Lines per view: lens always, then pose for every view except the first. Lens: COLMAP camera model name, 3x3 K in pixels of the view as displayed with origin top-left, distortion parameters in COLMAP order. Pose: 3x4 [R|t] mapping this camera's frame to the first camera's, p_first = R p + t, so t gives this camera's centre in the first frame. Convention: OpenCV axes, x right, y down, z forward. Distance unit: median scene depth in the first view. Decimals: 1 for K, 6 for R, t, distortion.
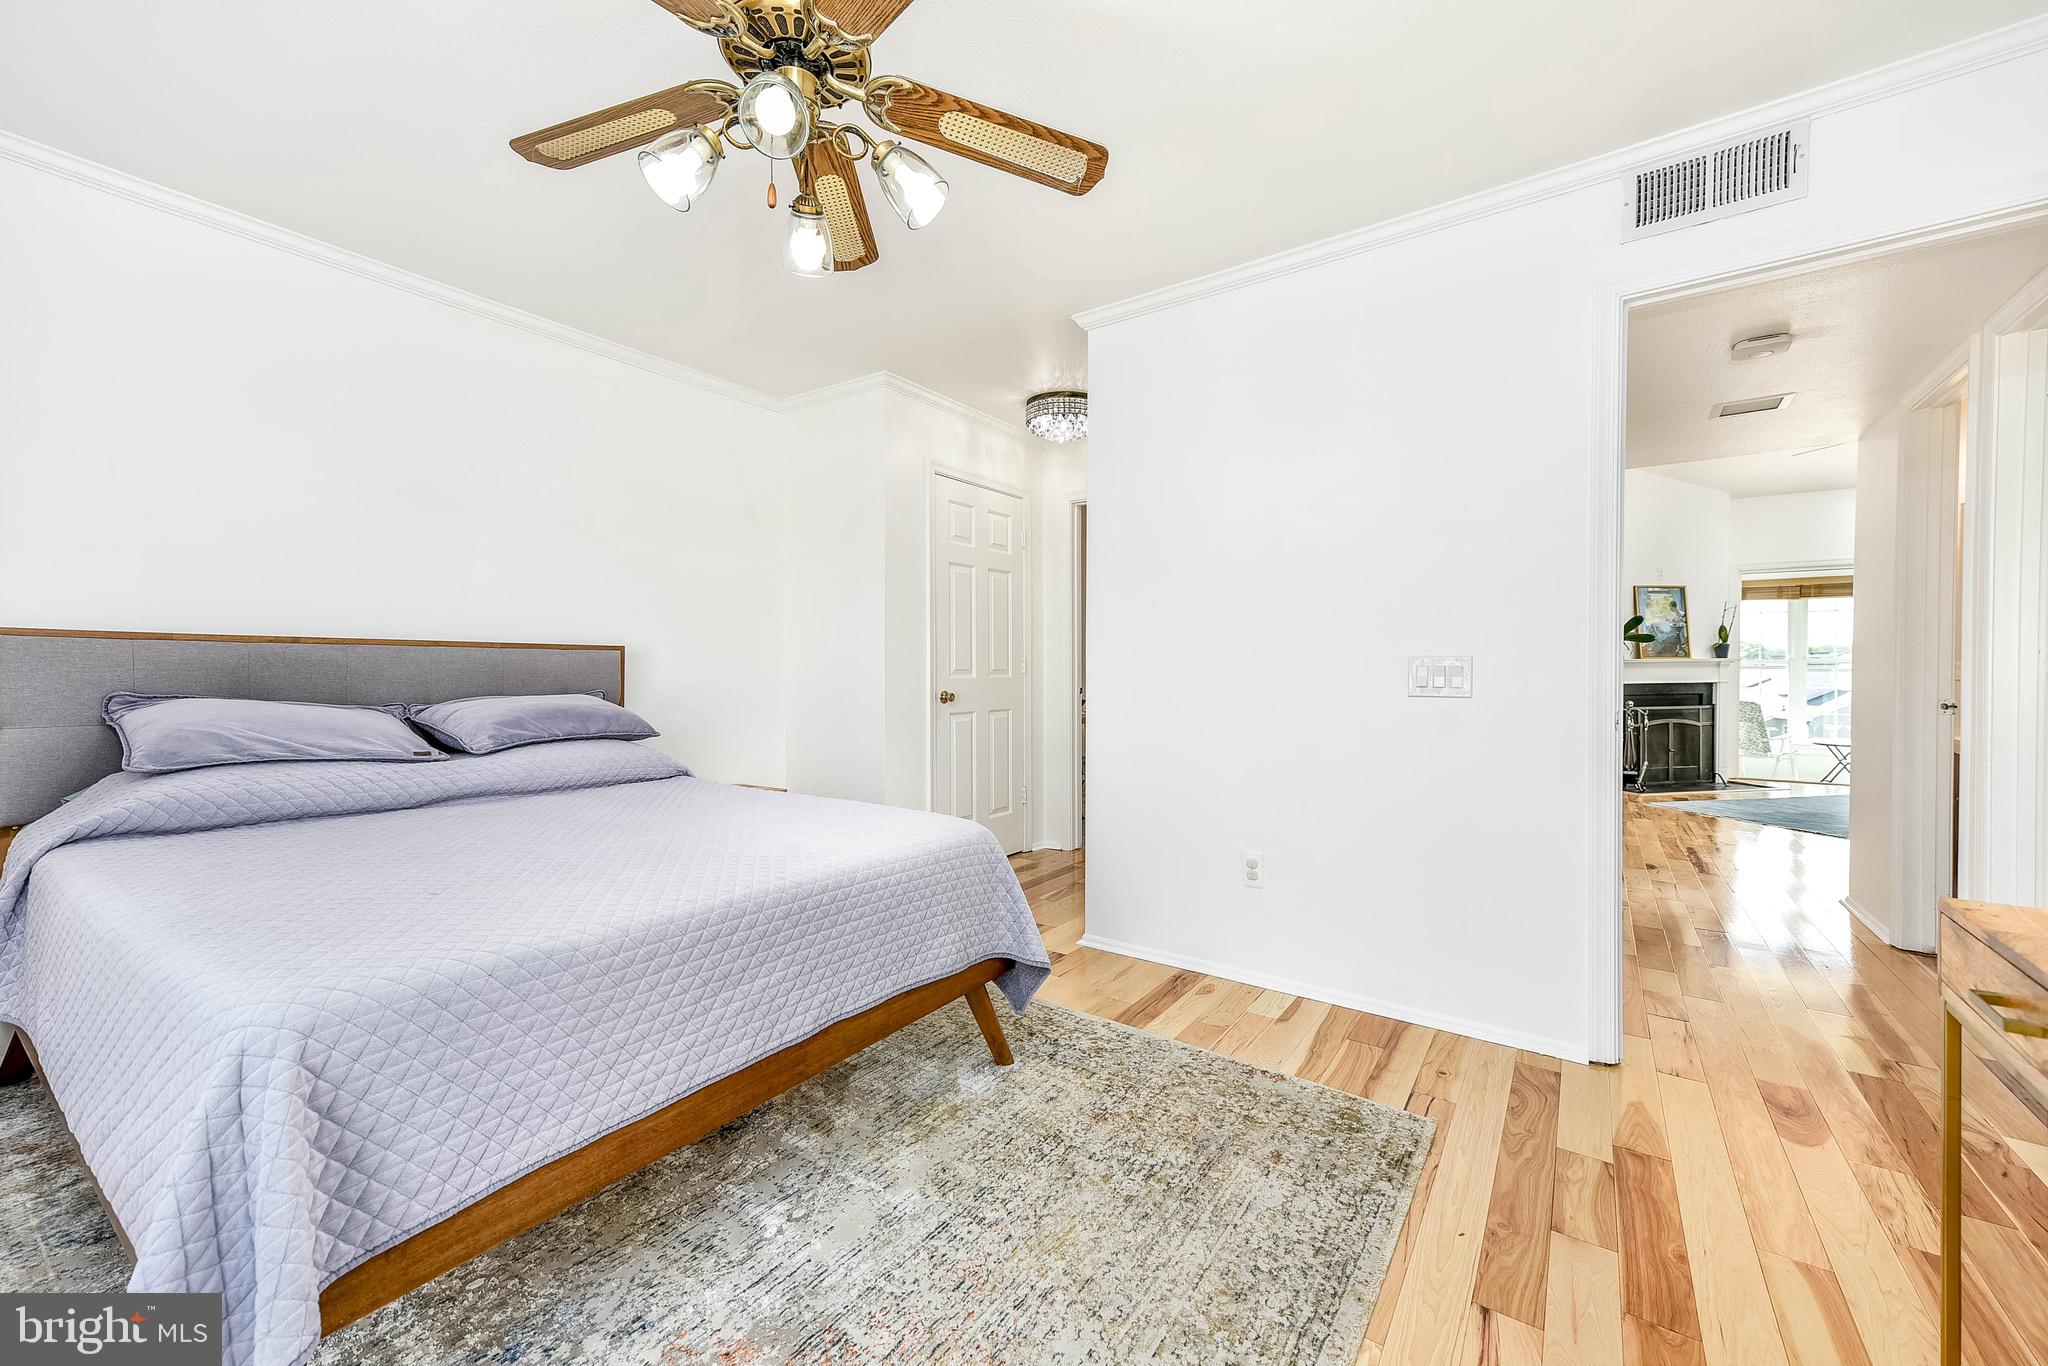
lens RADIAL K [[809.1, 0, 1024.0], [0, 809.1, 683.0], [0, 0, 1]] dist [0.003548, 0.000204]
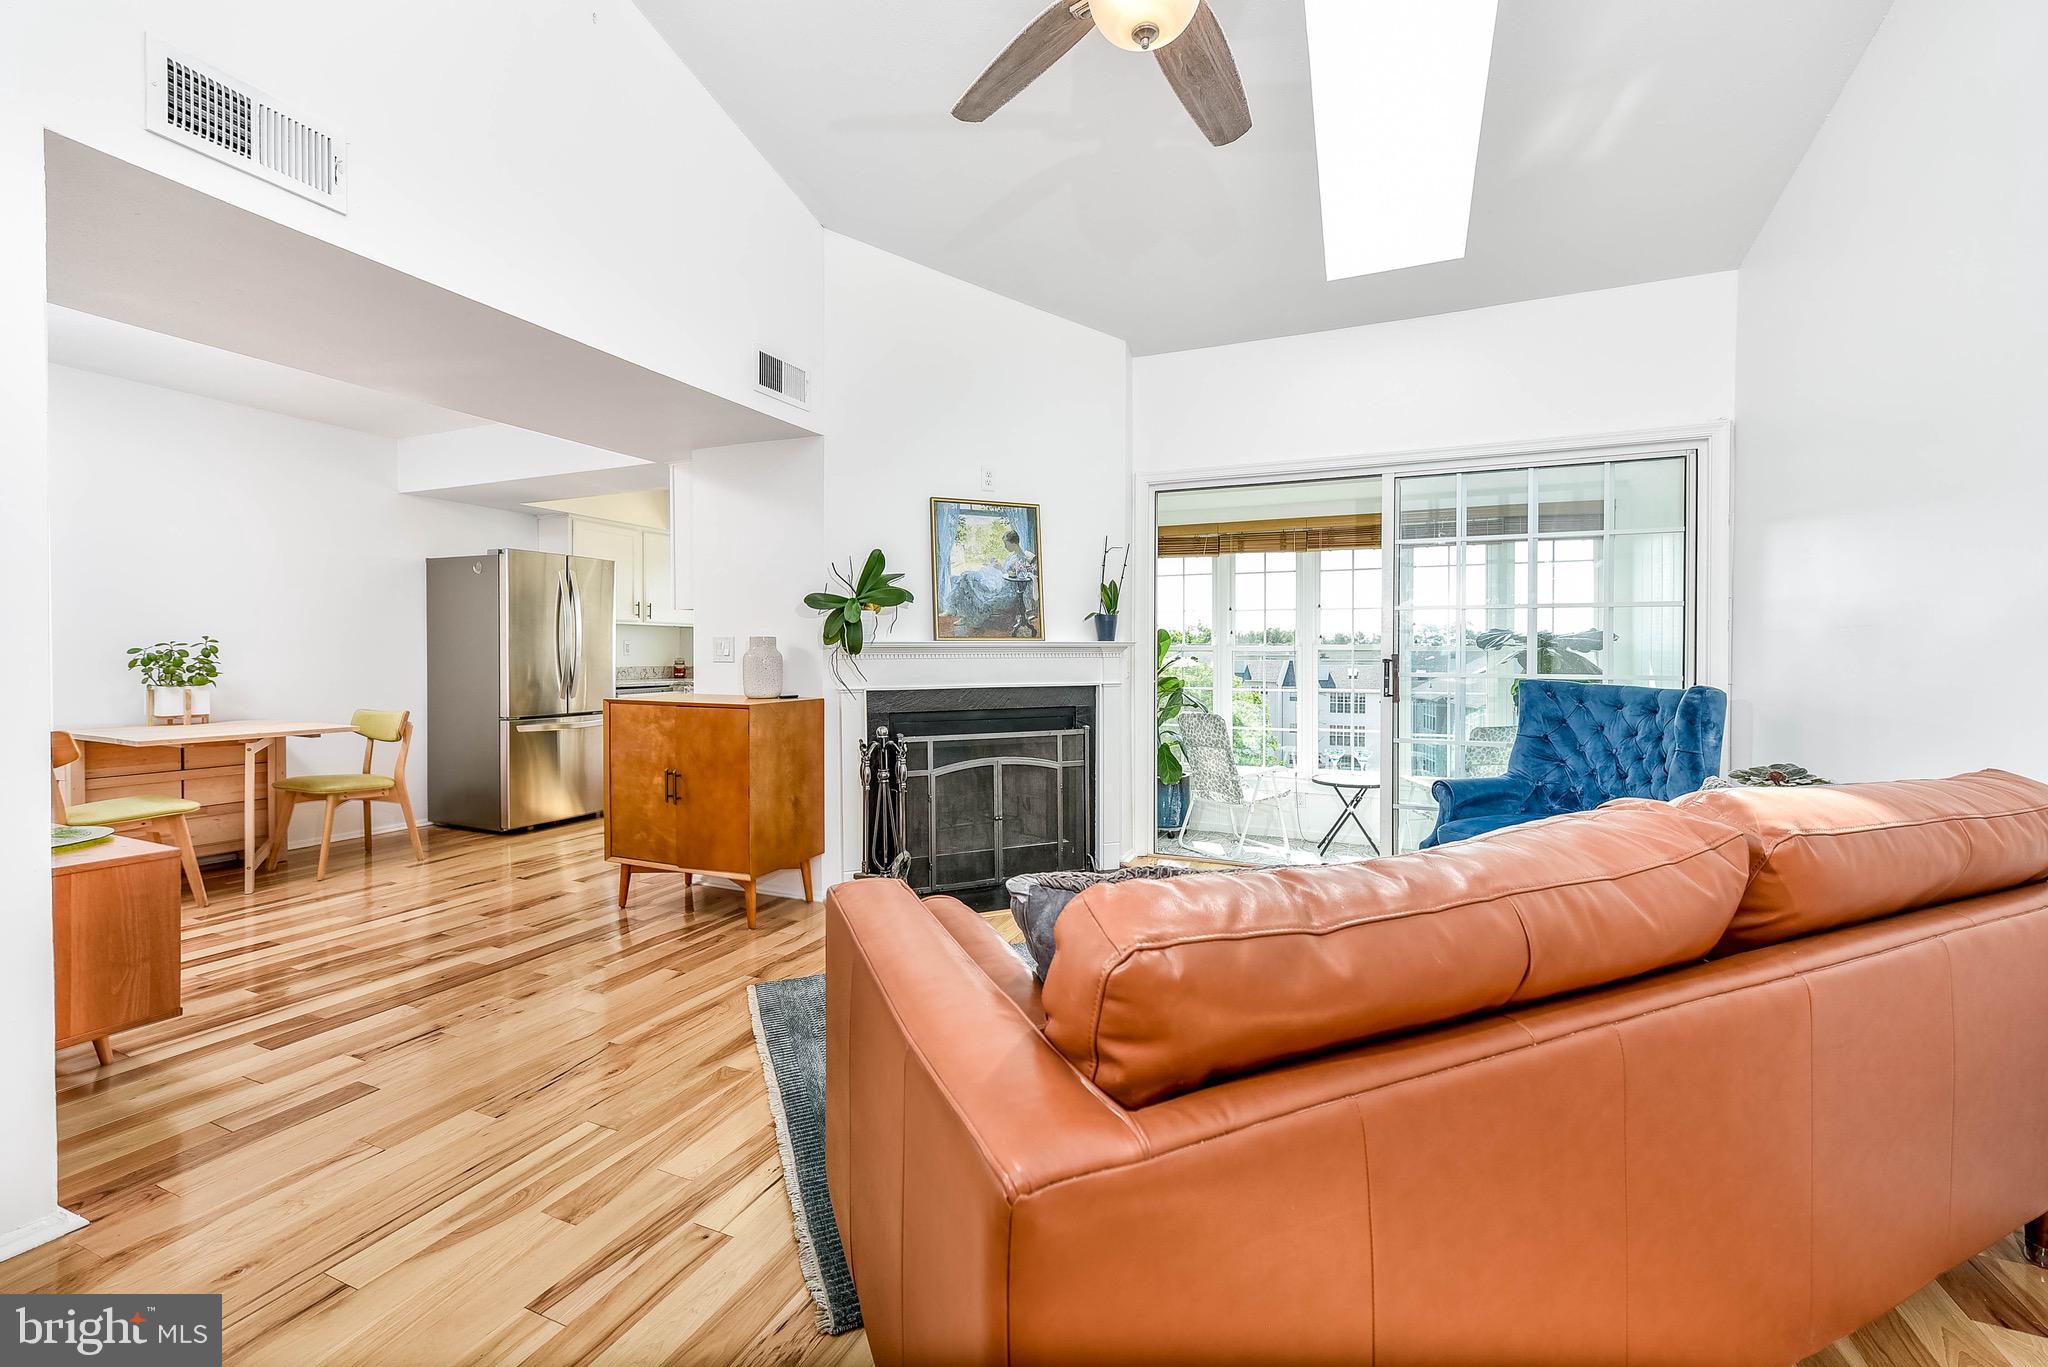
lens RADIAL K [[834.6, 0, 1029.1], [0, 834.6, 654.0], [0, 0, 1]] dist [0.013344, 0.000111]
pose [[0.976206, 0.005180, 0.216781, 0.692600], [-0.000976, 0.999809, -0.019497, -0.010915], [-0.216841, 0.018822, 0.976025, 0.469058]]
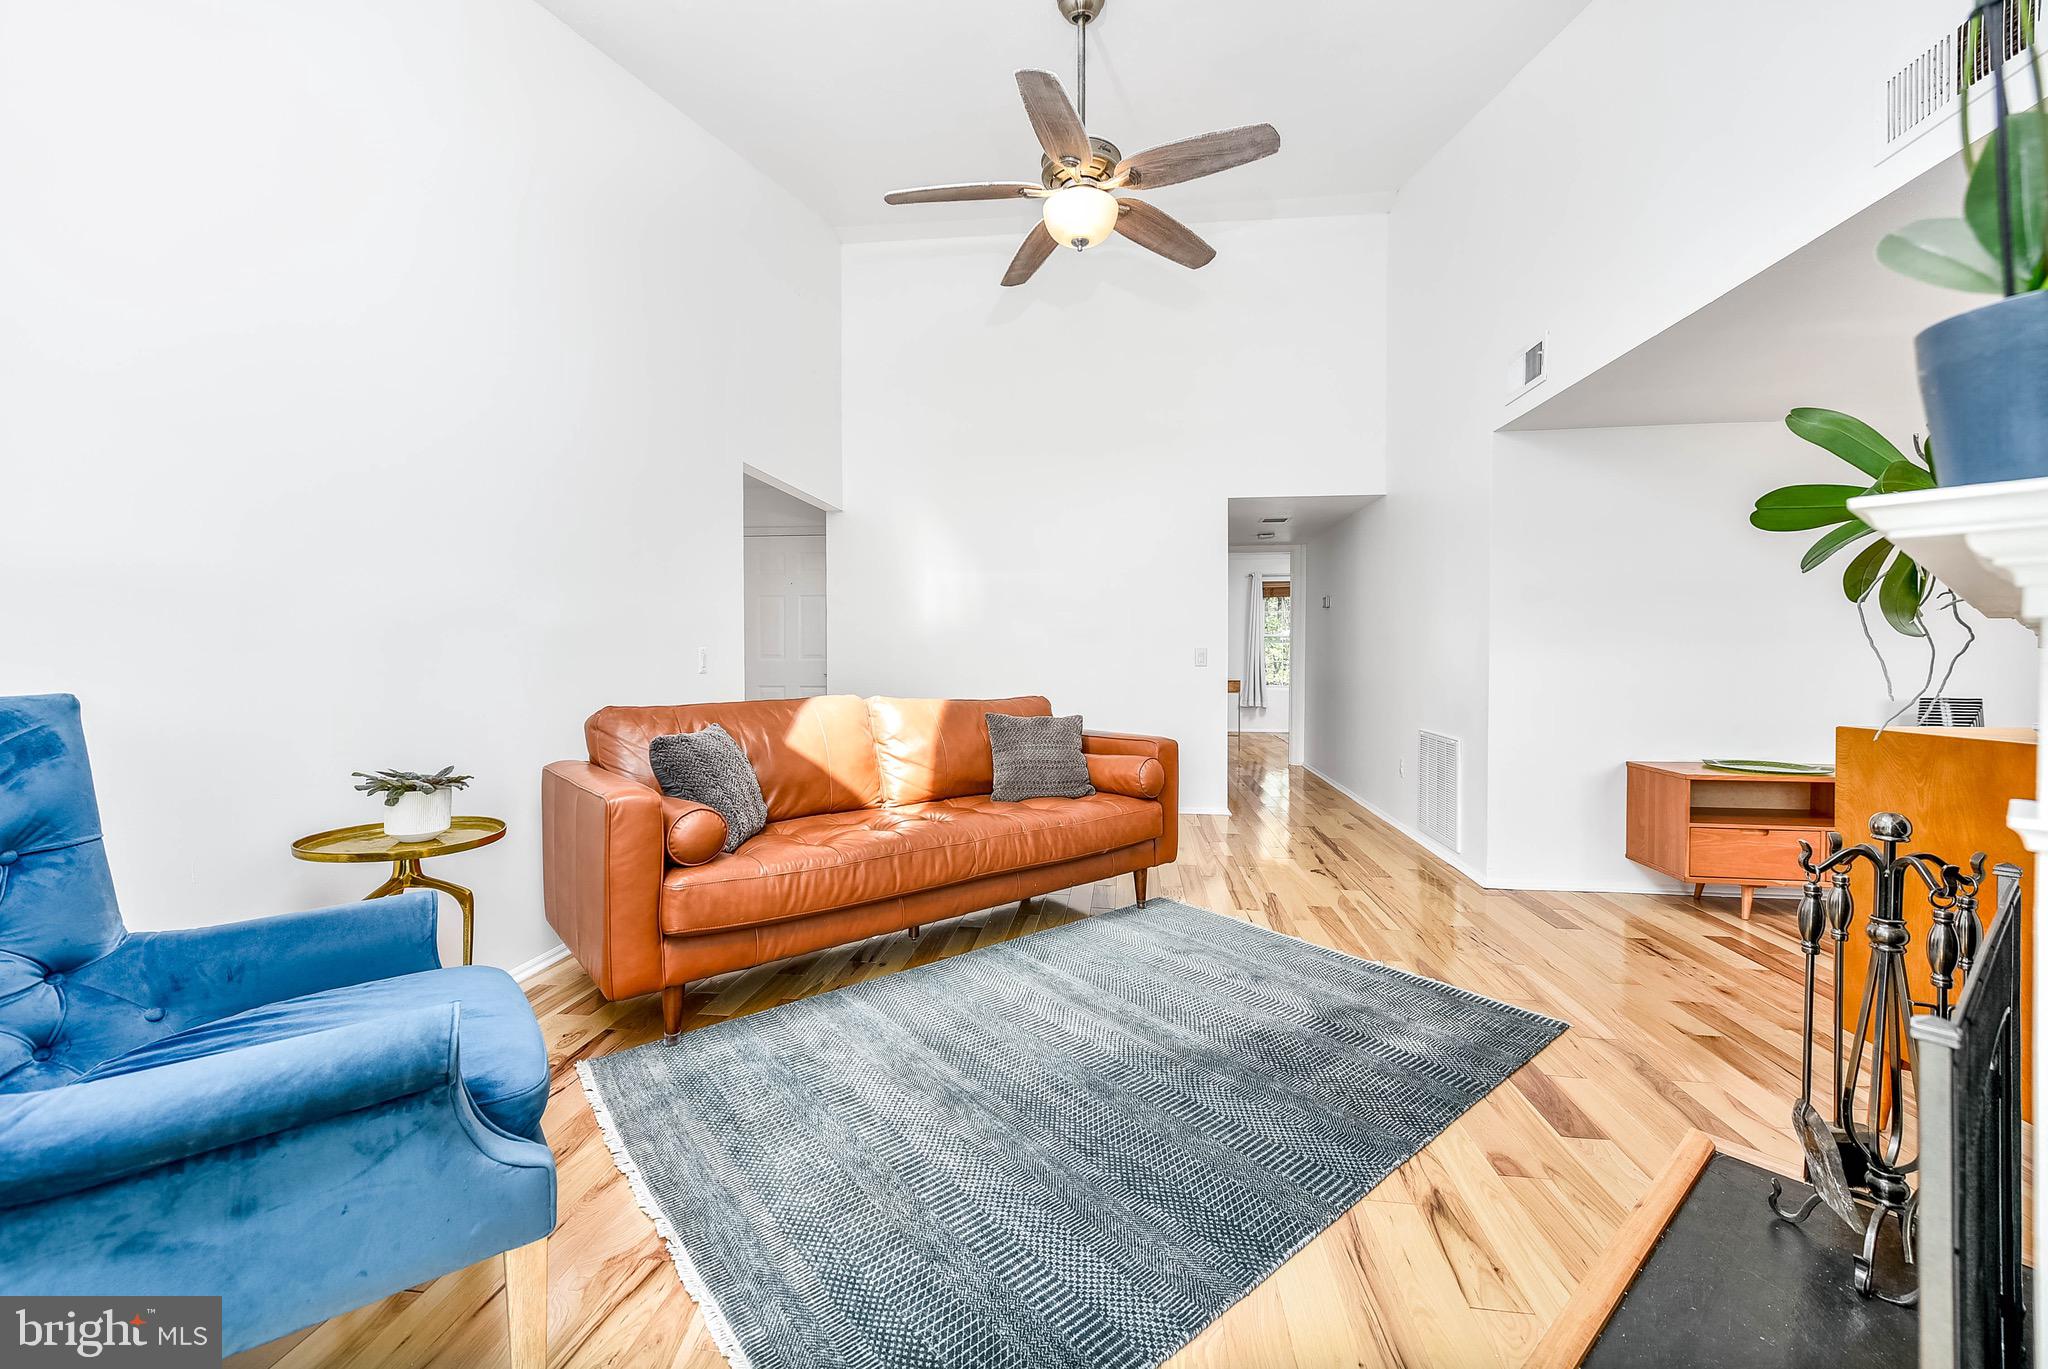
lens RADIAL K [[809.1, 0, 1024.0], [0, 809.1, 684.5], [0, 0, 1]] dist [0.003548, 0.000204]
pose [[-0.883477, 0.012847, -0.468299, 0.979001], [-0.006804, 0.999167, 0.040247, -0.012469], [0.468426, 0.038744, -0.882653, 1.025197]]
